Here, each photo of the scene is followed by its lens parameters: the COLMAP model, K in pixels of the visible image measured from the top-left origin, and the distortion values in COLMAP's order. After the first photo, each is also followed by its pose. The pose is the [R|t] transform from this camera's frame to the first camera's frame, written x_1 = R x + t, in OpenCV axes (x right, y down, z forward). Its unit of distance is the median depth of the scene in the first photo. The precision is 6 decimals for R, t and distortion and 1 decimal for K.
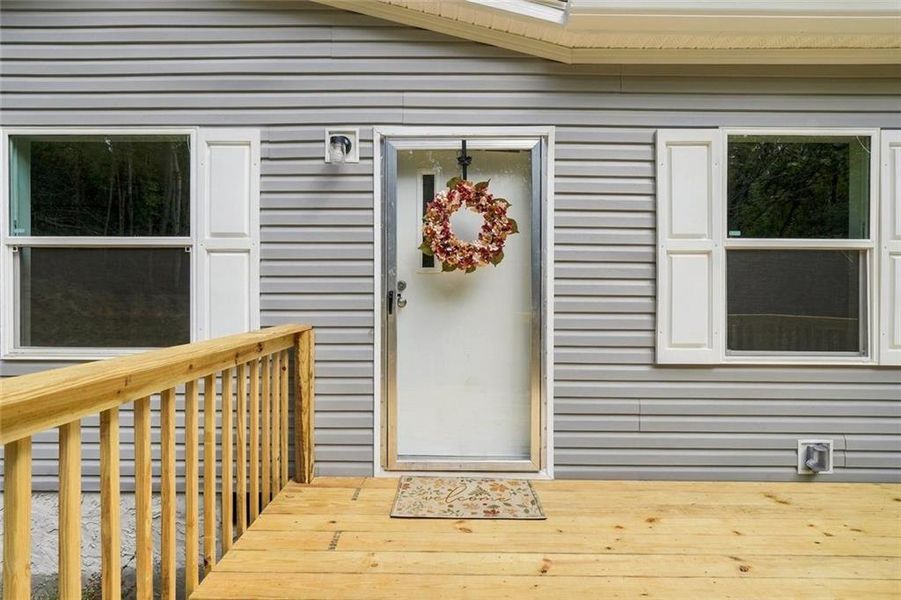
lens RADIAL K [[1777.0, 0, 450.5], [0, 1777.0, 300.0], [0, 0, 1]] dist [0.015250, 0.168836]
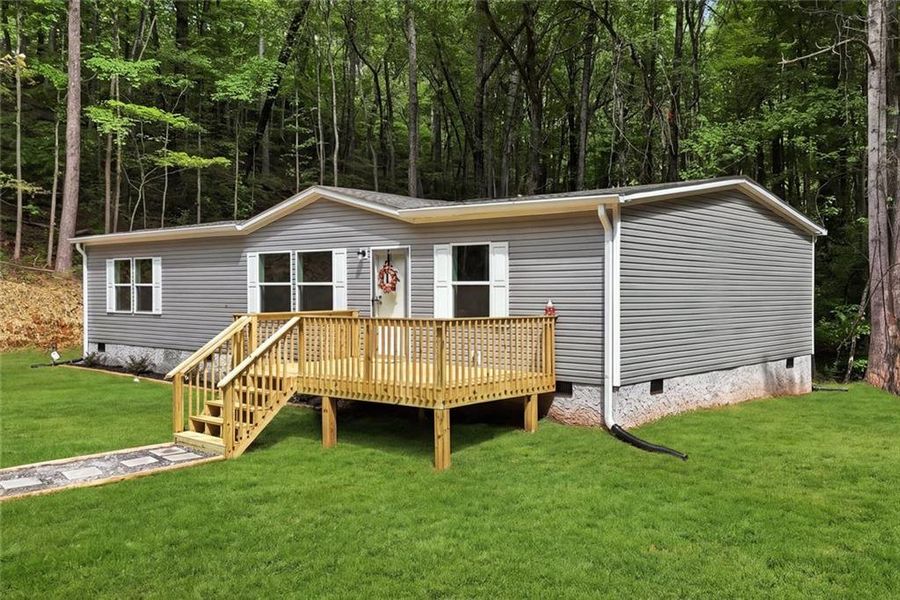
lens RADIAL K [[850.9, 0, 499.3], [0, 850.9, 300.3], [0, 0, 1]] dist [-0.000046, -0.001107]
pose [[0.804085, 0.004833, -0.594495, 1.042022], [-0.011517, 0.999906, -0.007448, 0.005178], [0.594403, 0.012836, 0.804065, -0.068459]]
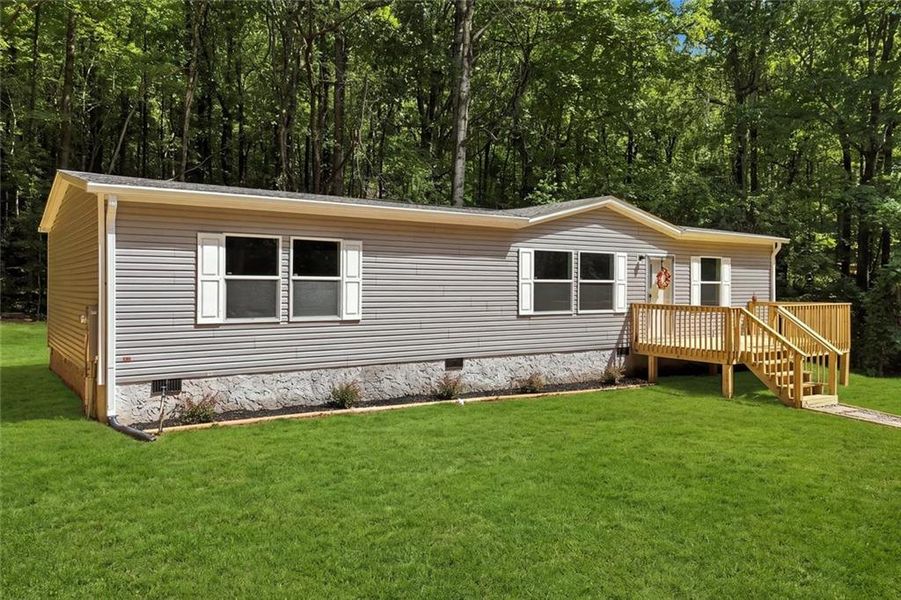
lens RADIAL K [[685.1, 0, 450.5], [0, 685.1, 300.0], [0, 0, 1]] dist [0.007447, 0.001835]
pose [[0.794268, -0.012575, 0.607437, -1.356754], [0.010917, 0.999920, 0.006426, -0.006882], [-0.607470, 0.001527, 0.794342, 0.037831]]
